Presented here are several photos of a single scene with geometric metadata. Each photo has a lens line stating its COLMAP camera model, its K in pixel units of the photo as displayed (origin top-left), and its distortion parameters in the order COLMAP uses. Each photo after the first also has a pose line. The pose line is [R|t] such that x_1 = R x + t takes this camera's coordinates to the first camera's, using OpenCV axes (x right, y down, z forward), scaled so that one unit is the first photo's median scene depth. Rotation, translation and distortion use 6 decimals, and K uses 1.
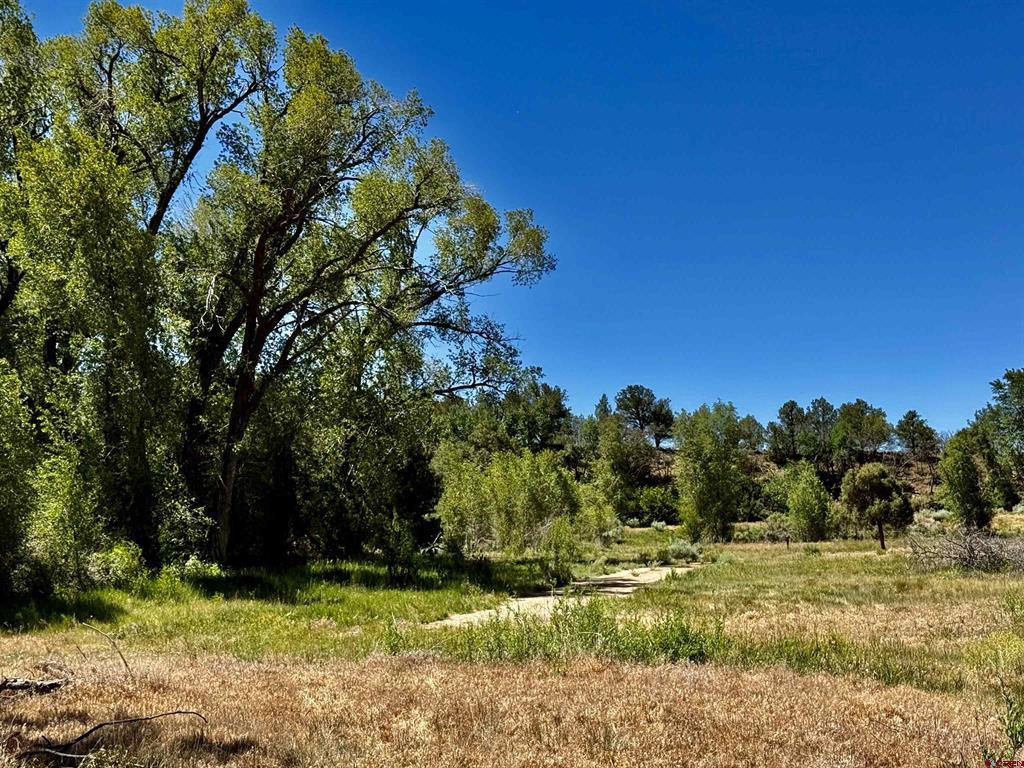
lens RADIAL K [[1494.4, 0, 503.8], [0, 1494.4, 386.9], [0, 0, 1]] dist [0.047895, 0.000000]
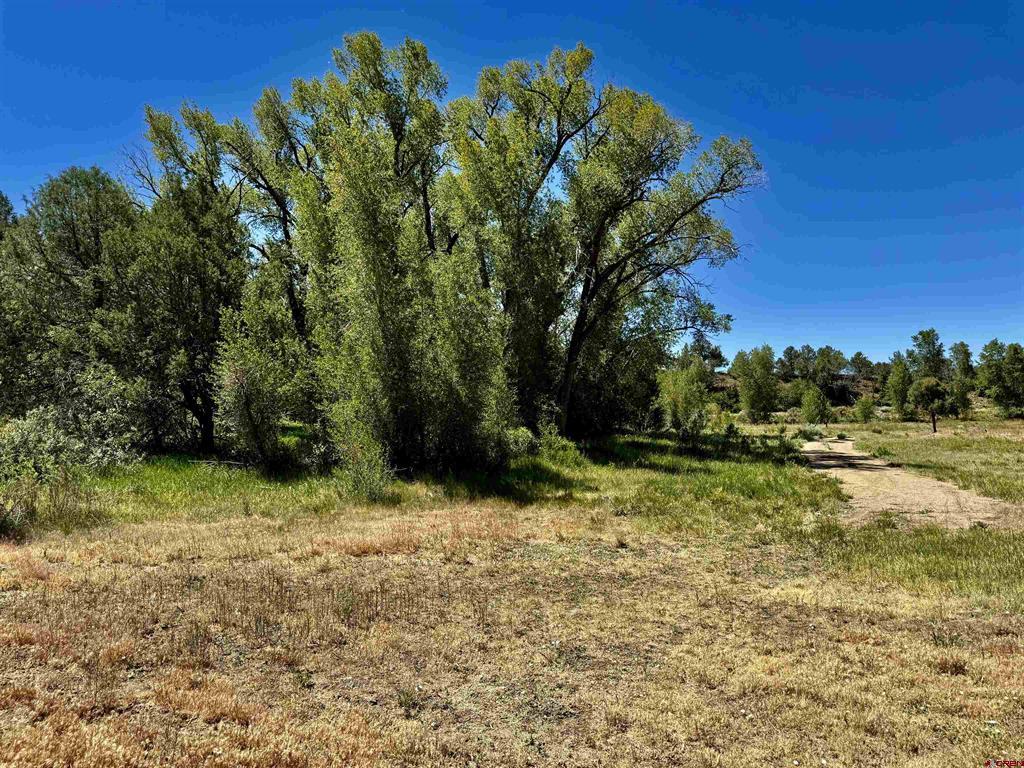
lens RADIAL K [[716.5, 0, 505.6], [0, 716.5, 383.7], [0, 0, 1]] dist [-0.037723, 0.008440]
pose [[0.992761, 0.007215, -0.119891, -0.061671], [-0.000612, 0.998485, 0.055014, 0.008754], [0.120107, -0.054543, 0.991262, 0.103611]]
